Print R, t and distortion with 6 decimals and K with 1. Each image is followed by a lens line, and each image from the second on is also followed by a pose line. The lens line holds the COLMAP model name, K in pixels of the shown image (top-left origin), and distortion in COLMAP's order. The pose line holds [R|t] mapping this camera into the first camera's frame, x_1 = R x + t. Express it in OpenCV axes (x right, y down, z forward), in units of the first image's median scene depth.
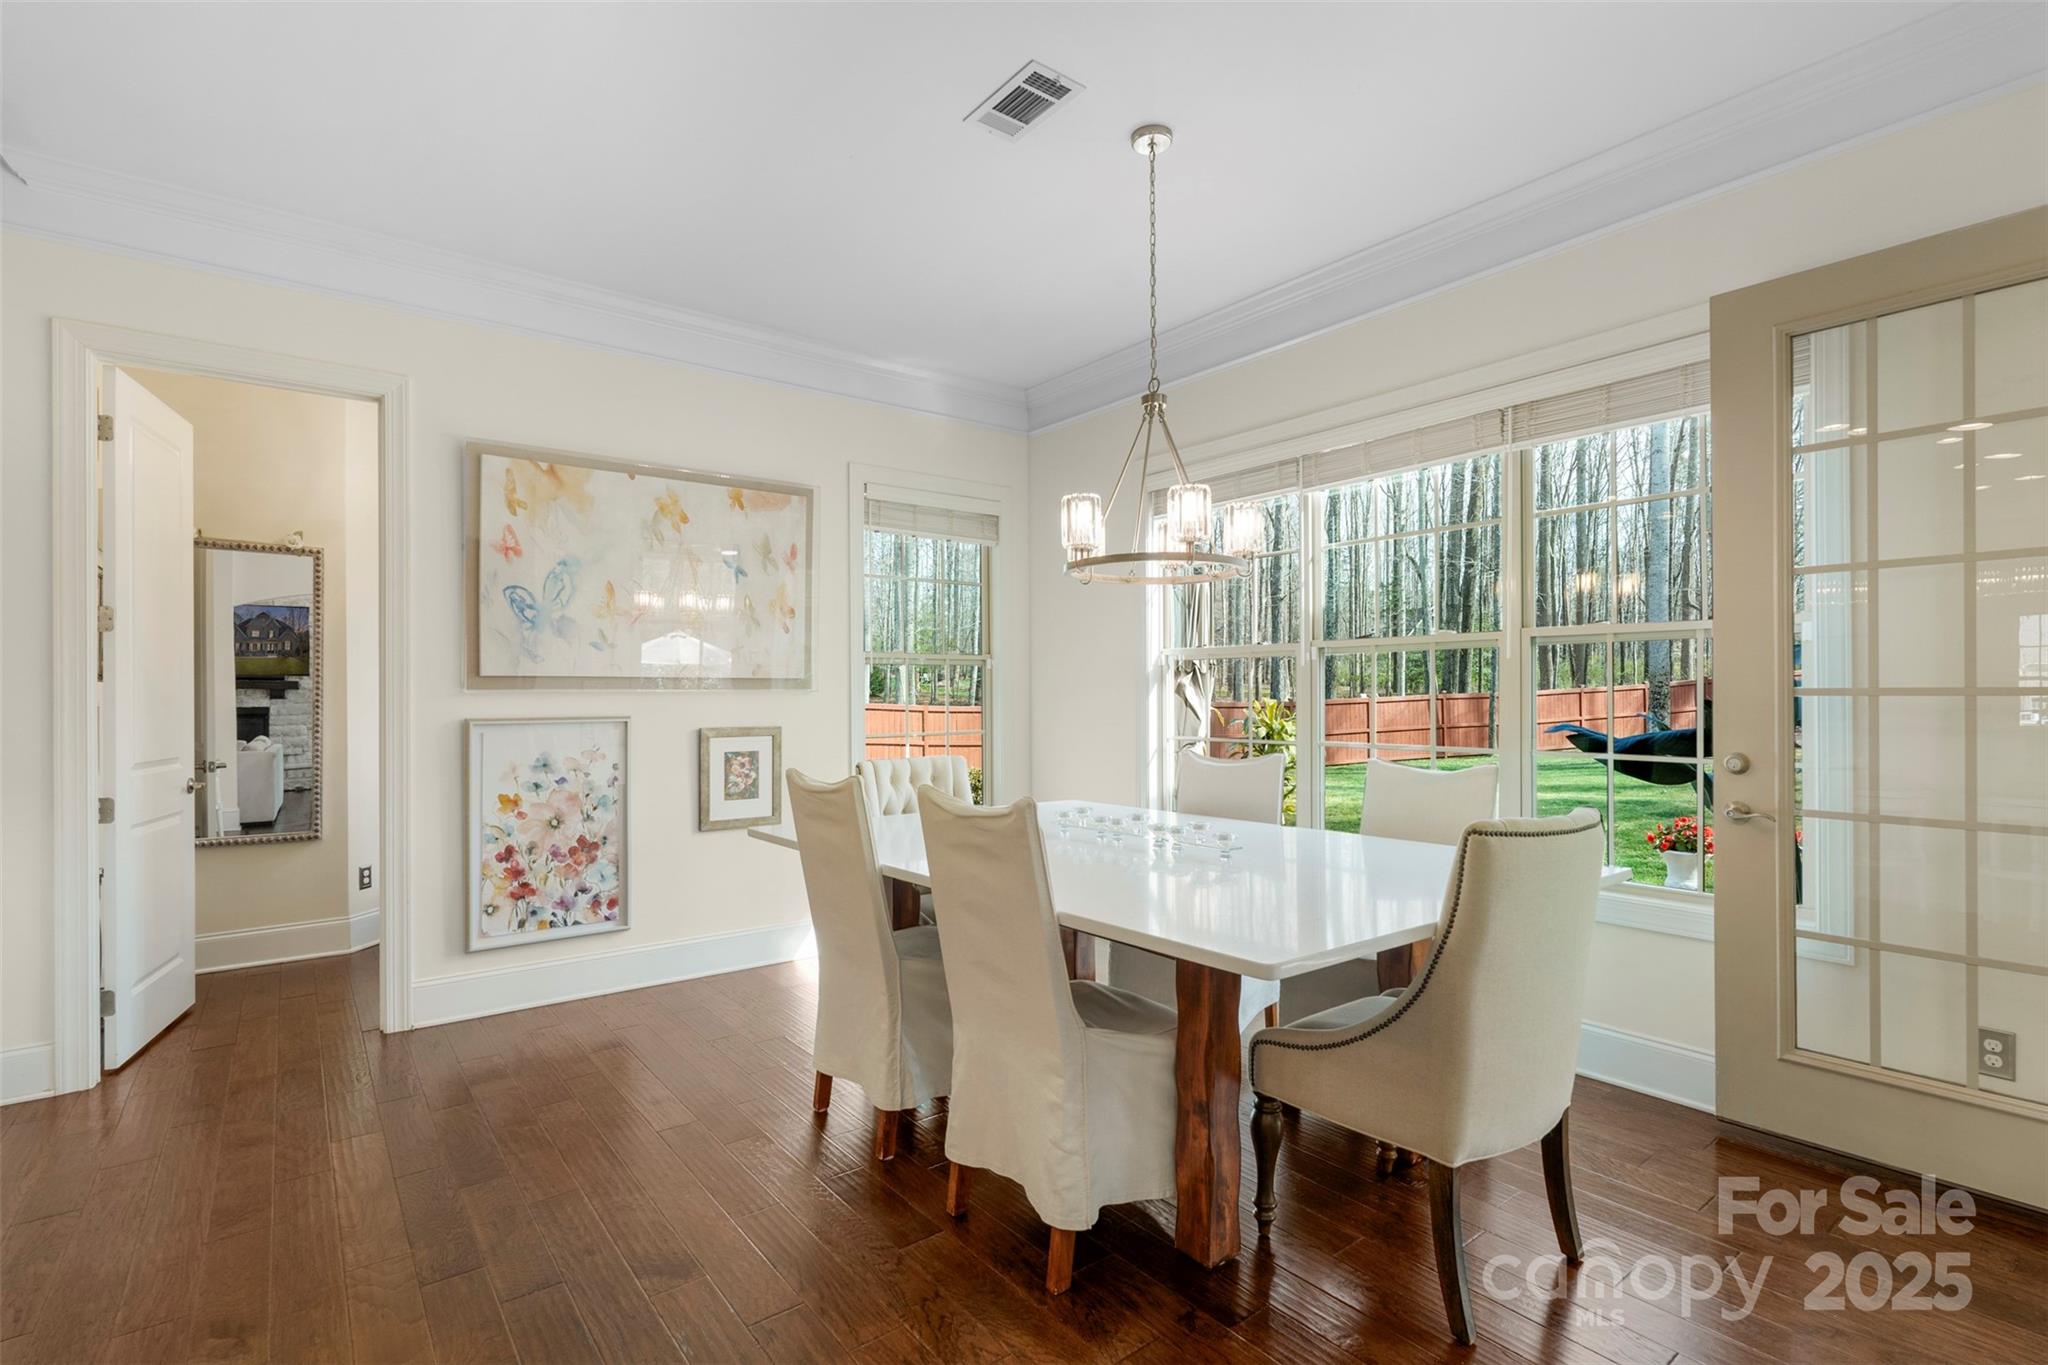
lens RADIAL K [[951.1, 0, 1023.2], [0, 951.1, 689.5], [0, 0, 1]] dist [-0.008727, 0.001049]
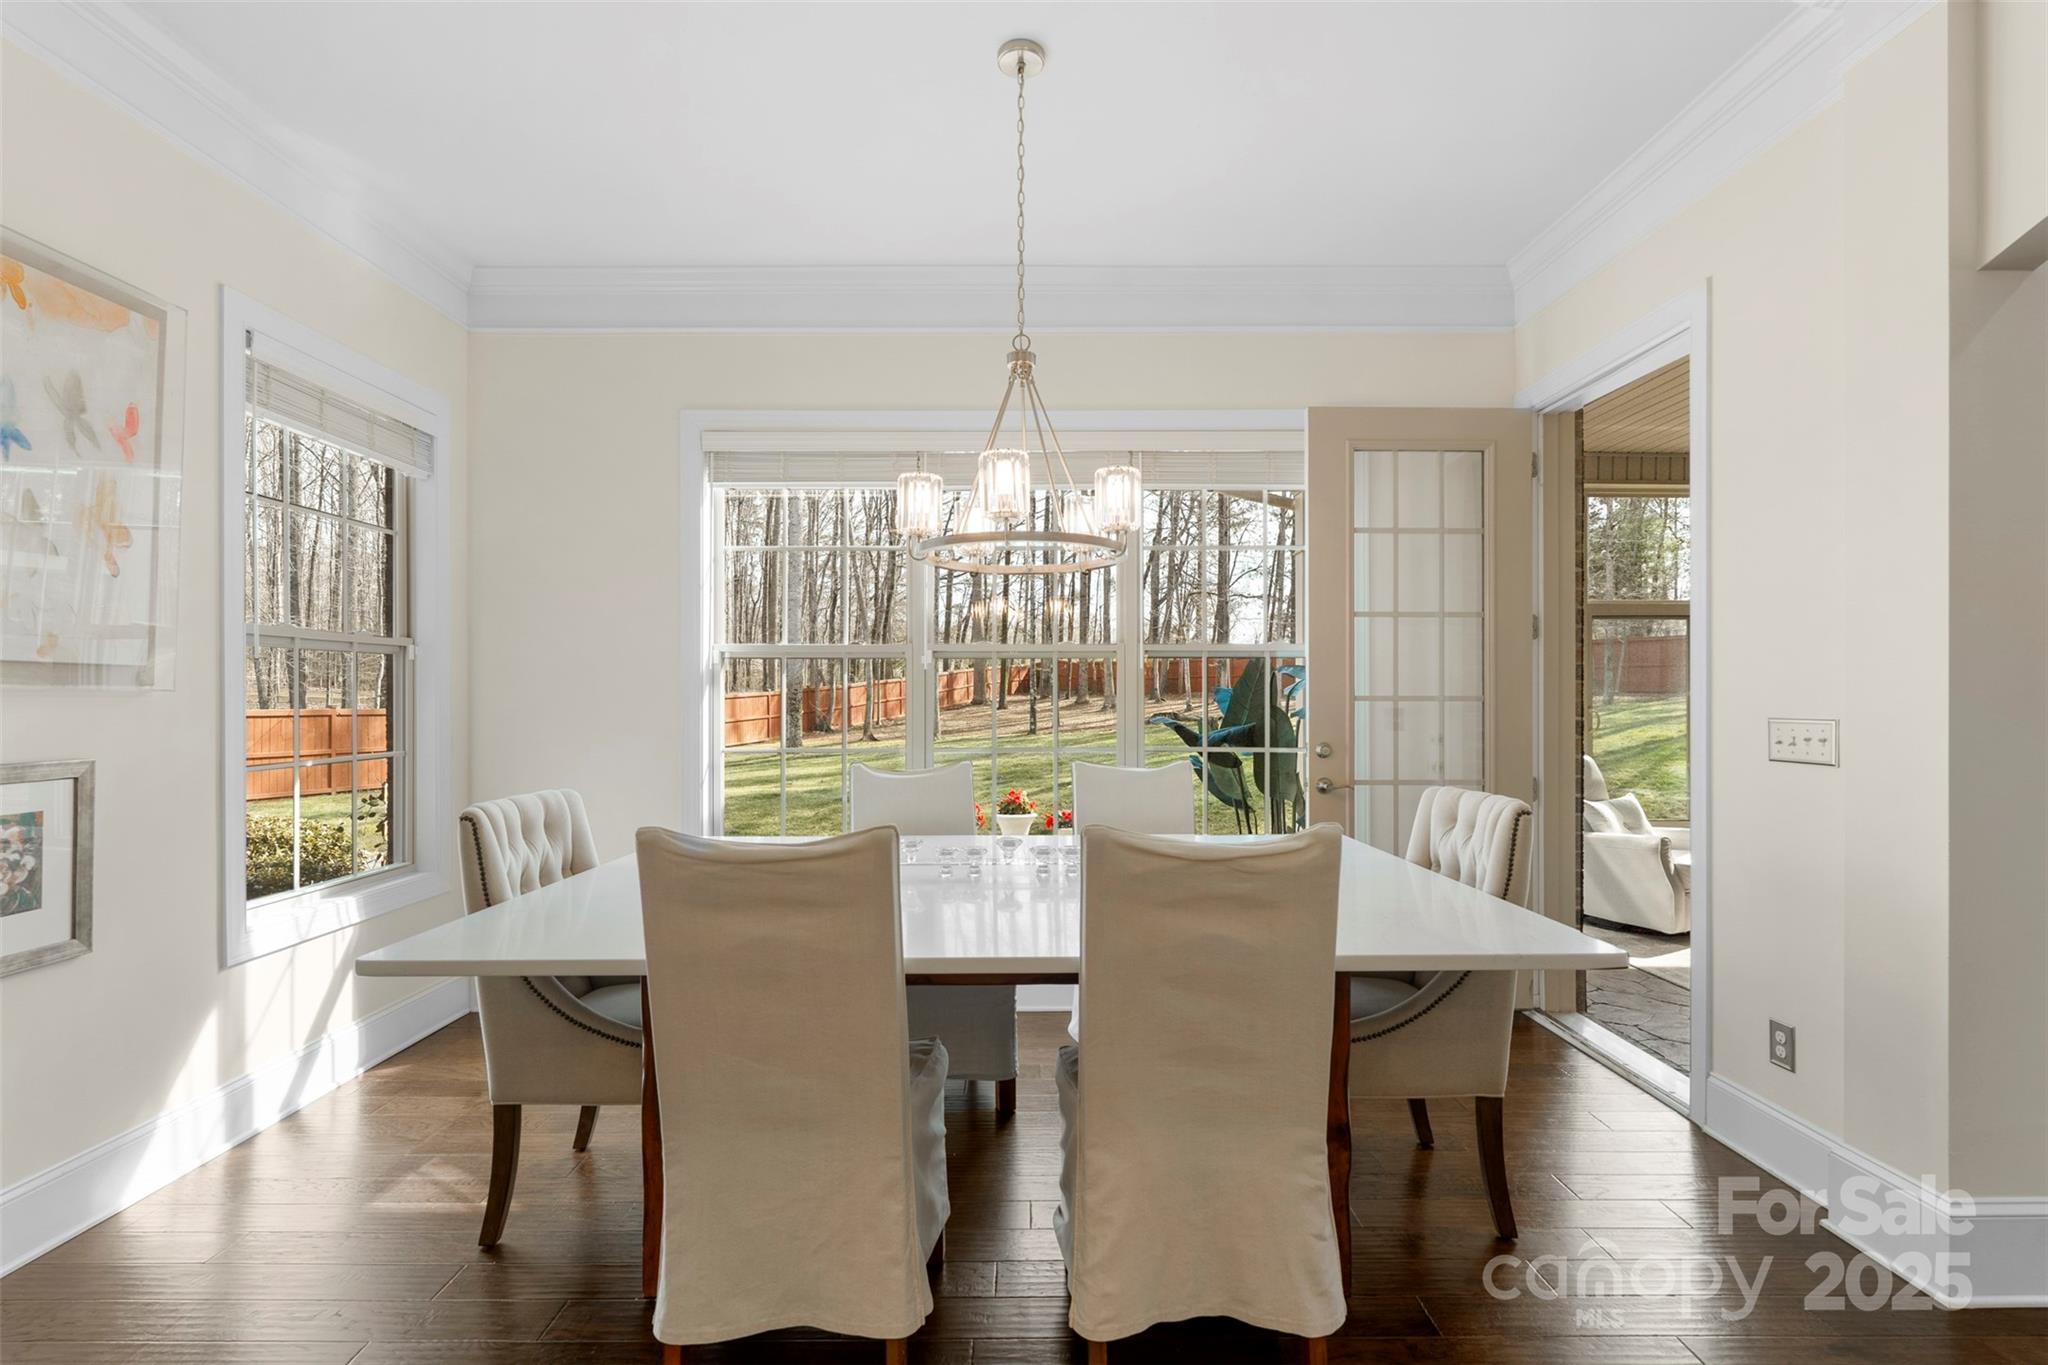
lens RADIAL K [[913.5, 0, 1025.5], [0, 913.5, 691.8], [0, 0, 1]] dist [-0.003548, 0.000382]
pose [[0.613402, 0.010158, 0.789706, -0.390187], [-0.005130, 0.999947, -0.008877, 0.005774], [-0.789754, 0.001394, 0.613422, 0.364900]]
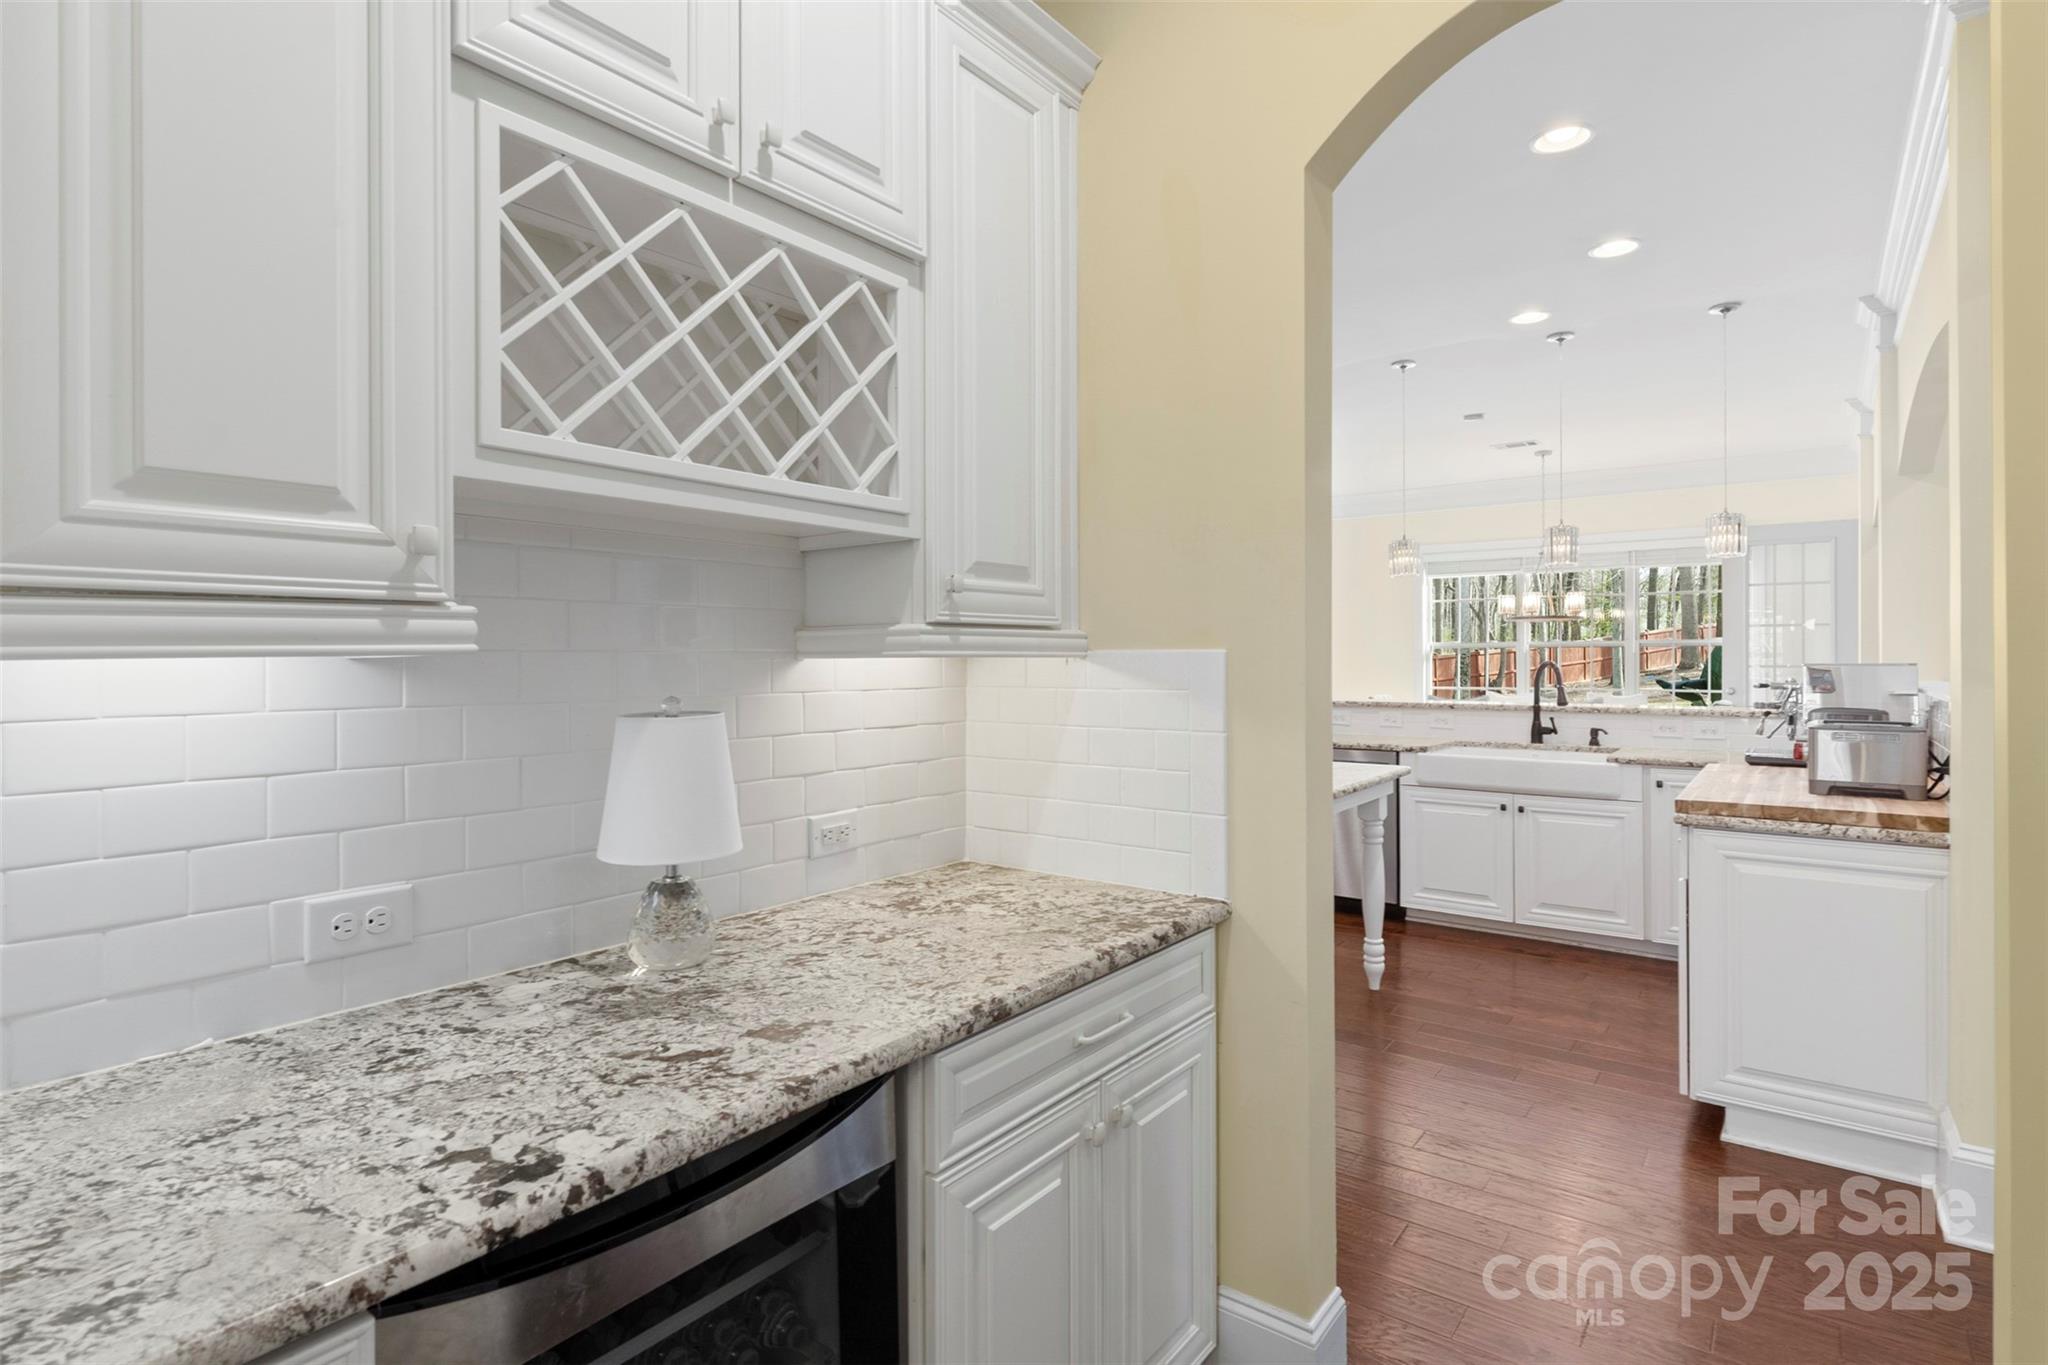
lens RADIAL K [[1002.6, 0, 1018.1], [0, 1002.6, 659.1], [0, 0, 1]] dist [-0.006258, 0.002859]
pose [[0.970894, 0.004182, 0.239471, -1.453292], [-0.004173, 0.999991, -0.000545, -0.004549], [-0.239472, -0.000471, 0.970903, -1.006672]]
